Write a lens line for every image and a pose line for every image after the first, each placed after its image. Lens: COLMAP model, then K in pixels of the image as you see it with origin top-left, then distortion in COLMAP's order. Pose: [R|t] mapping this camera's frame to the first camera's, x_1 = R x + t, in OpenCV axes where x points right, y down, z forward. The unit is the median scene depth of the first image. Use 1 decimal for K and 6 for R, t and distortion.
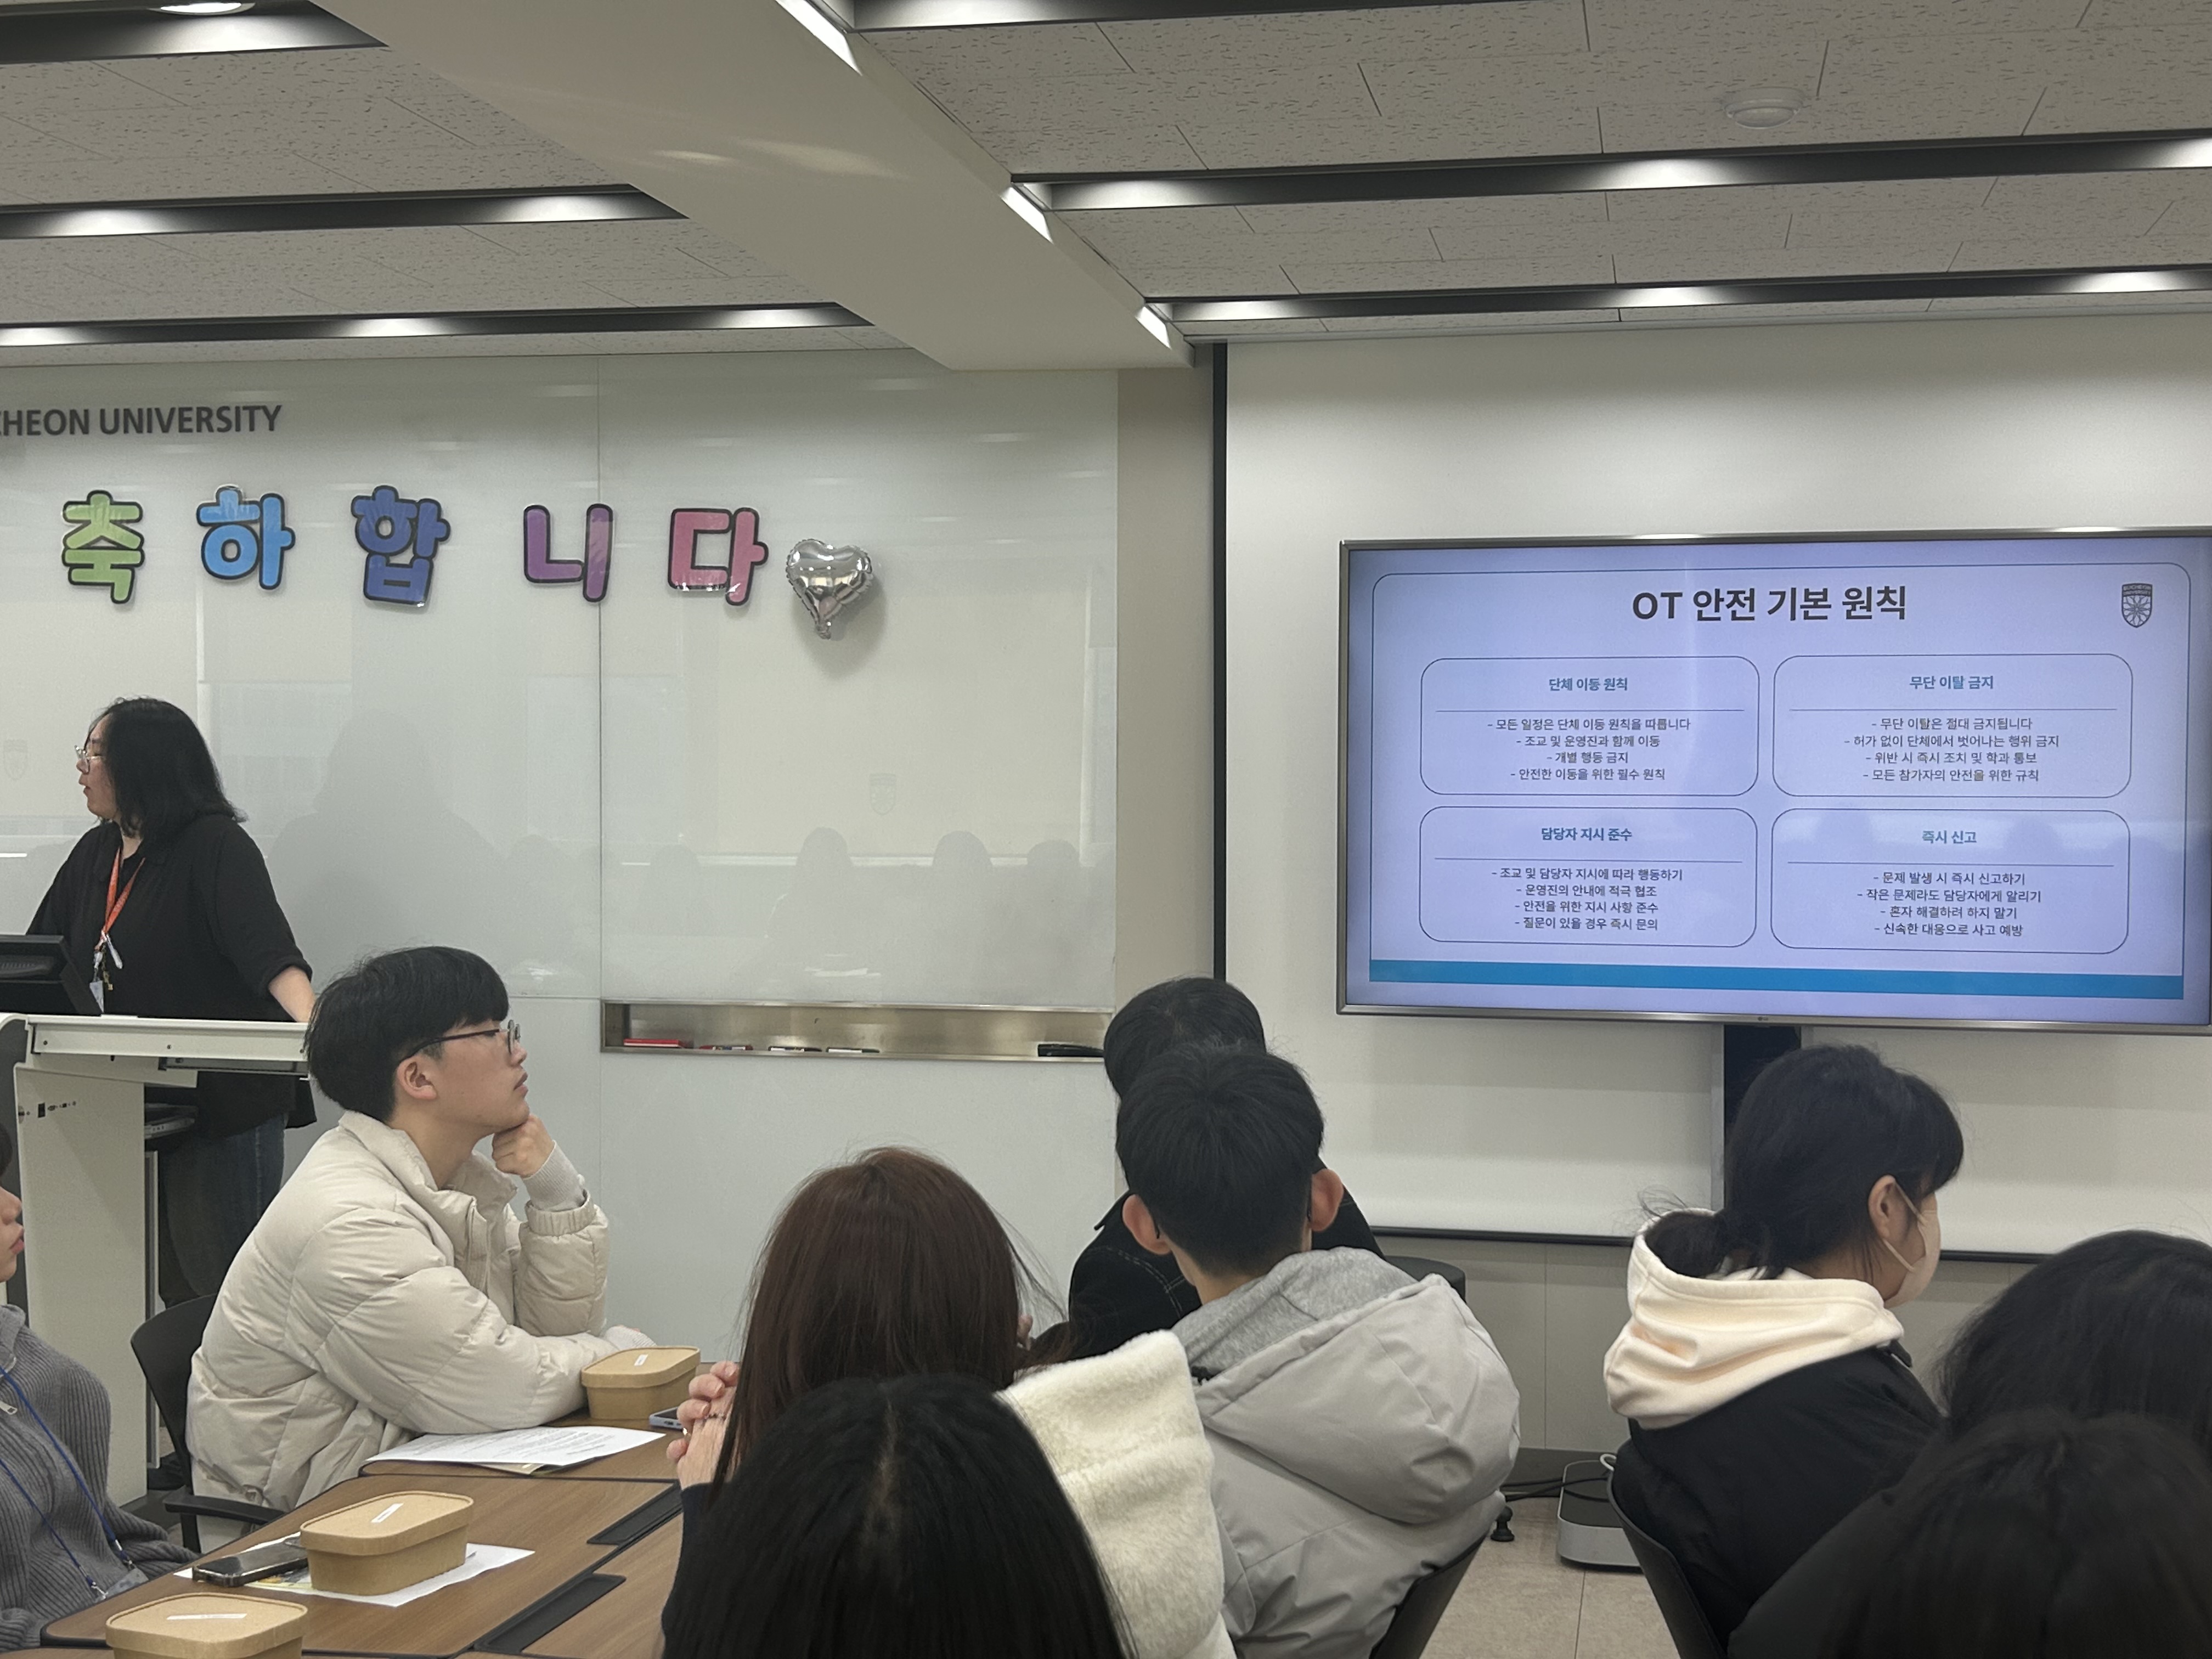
lens RADIAL K [[2784.1, 0, 1106.9], [0, 2784.1, 839.8], [0, 0, 1]] dist [0.146945, -0.444624]
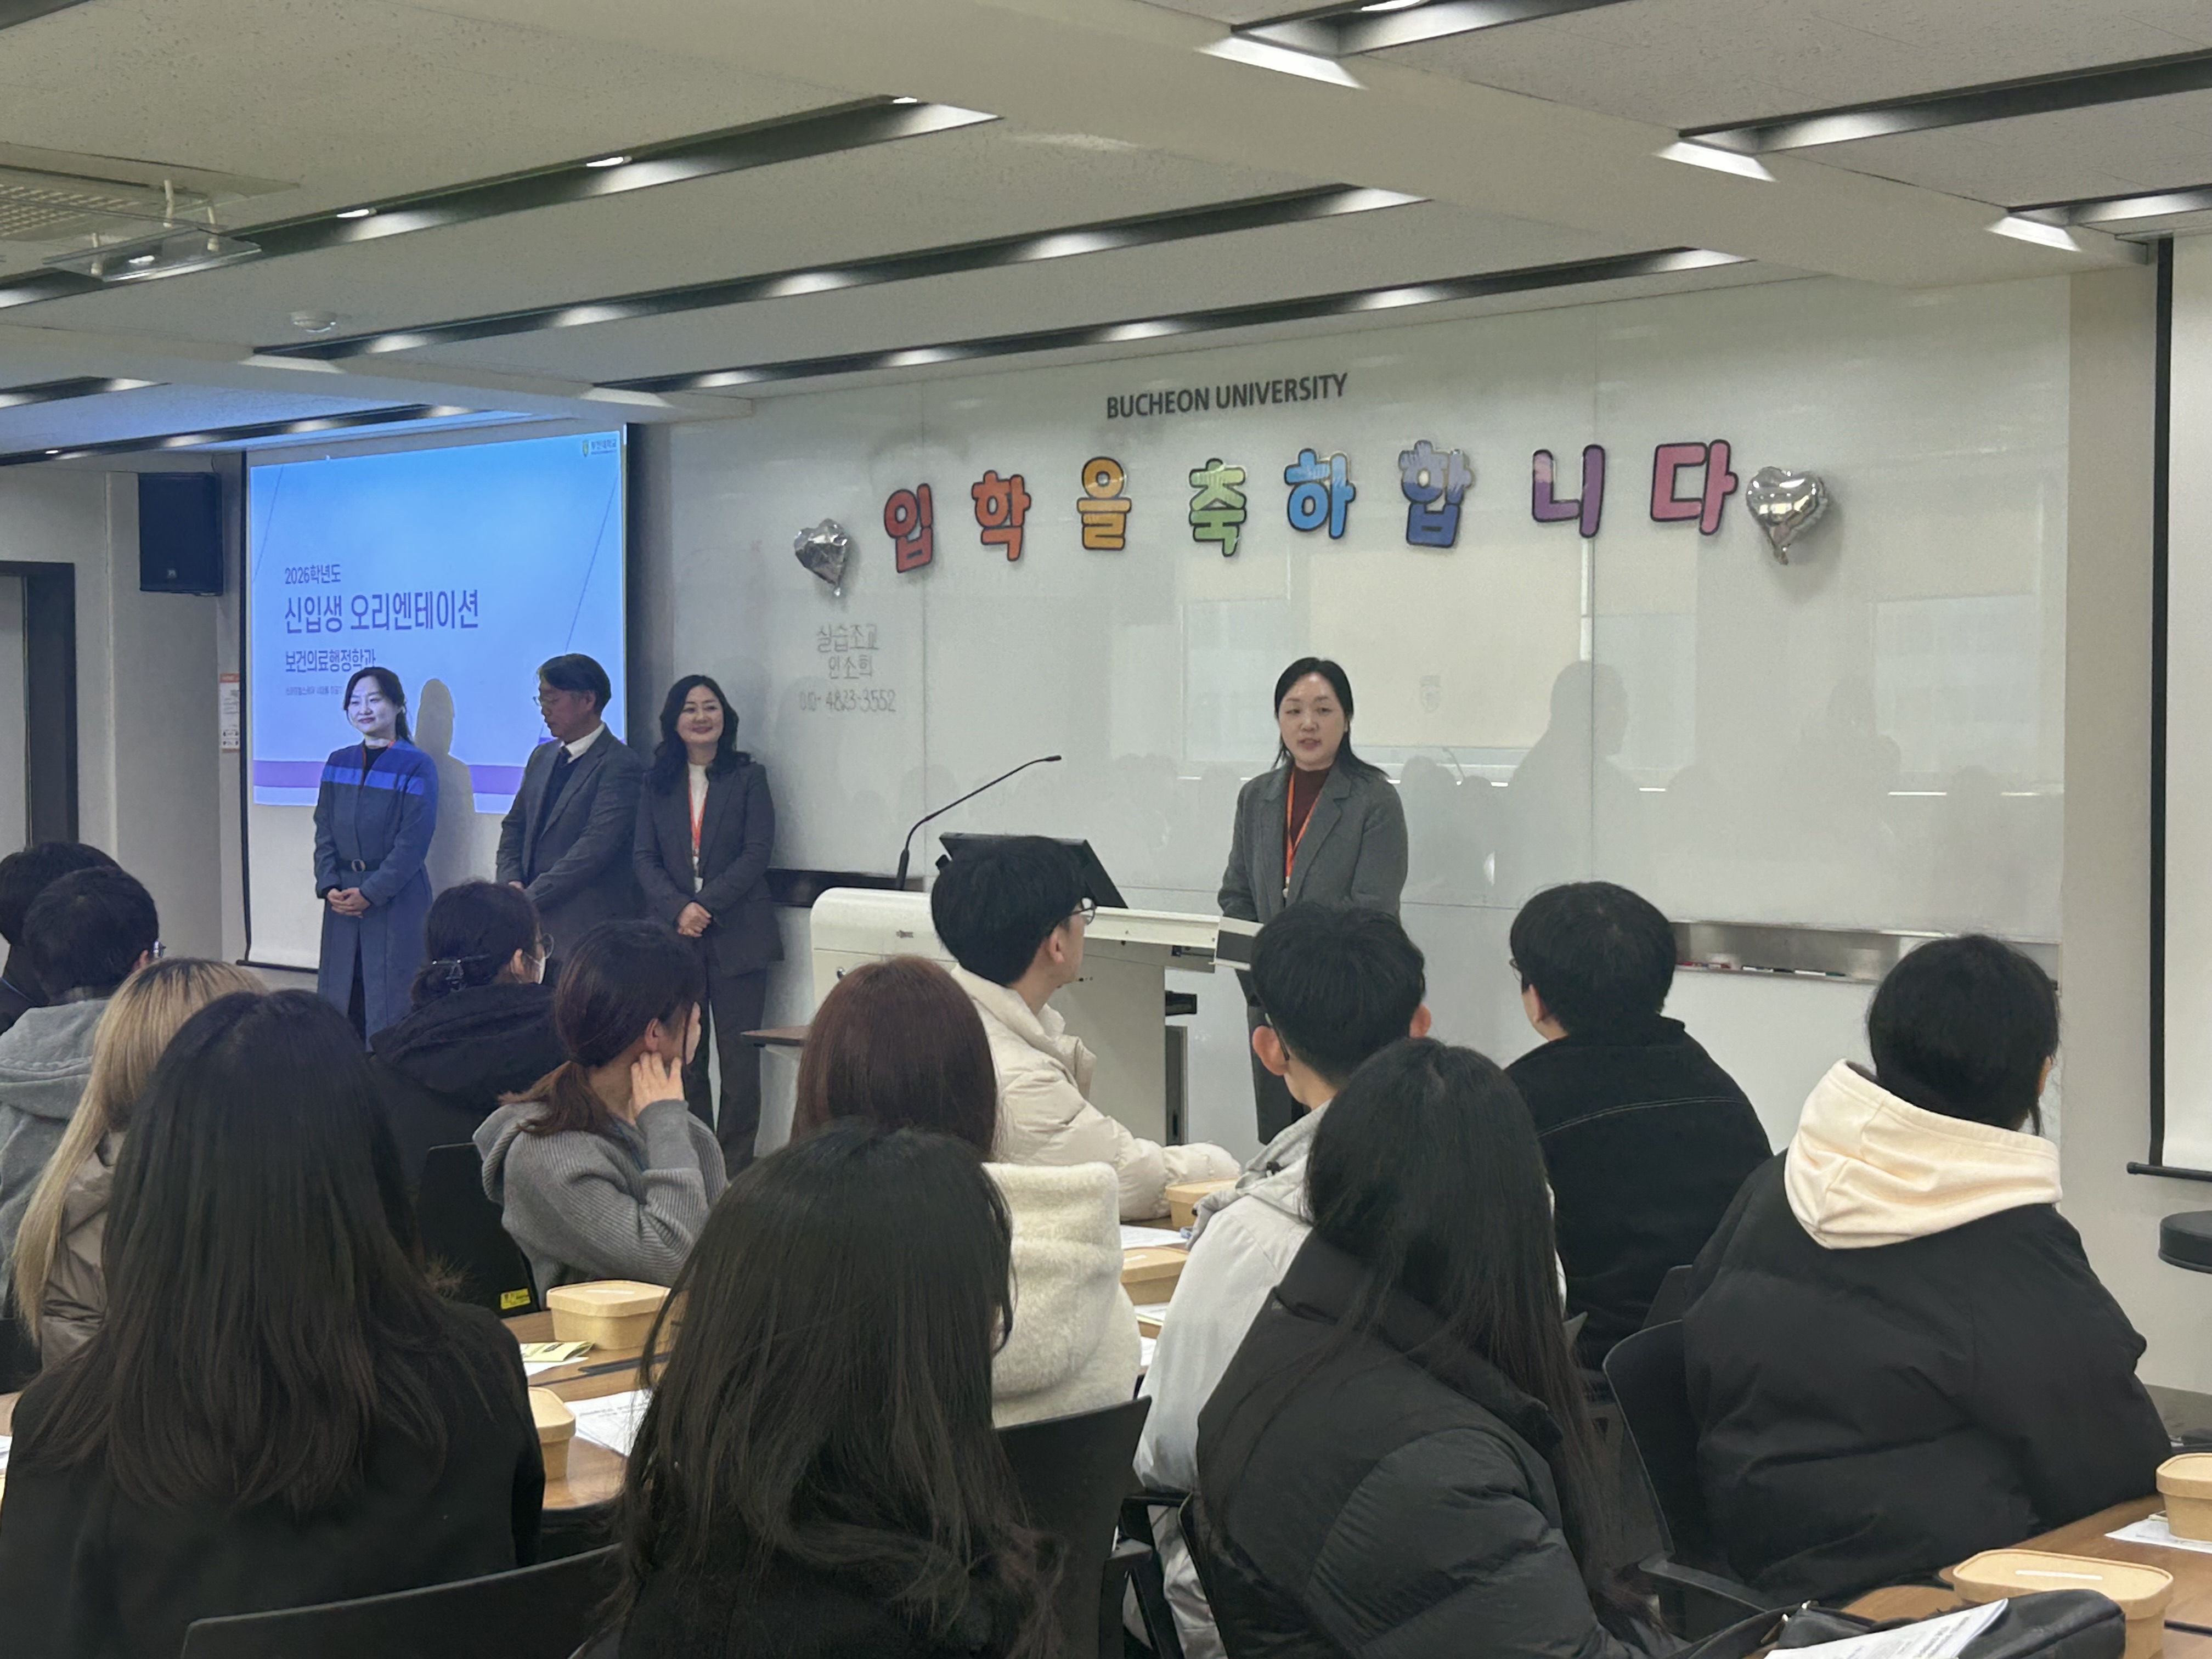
lens RADIAL K [[2987.1, 0, 1106.0], [0, 2987.1, 829.5], [0, 0, 1]] dist [0.290129, -1.110166]
pose [[0.836384, 0.016172, -0.547905, 0.293159], [-0.005829, 0.999771, 0.020611, 0.003214], [0.548113, -0.014045, 0.836286, -0.057841]]
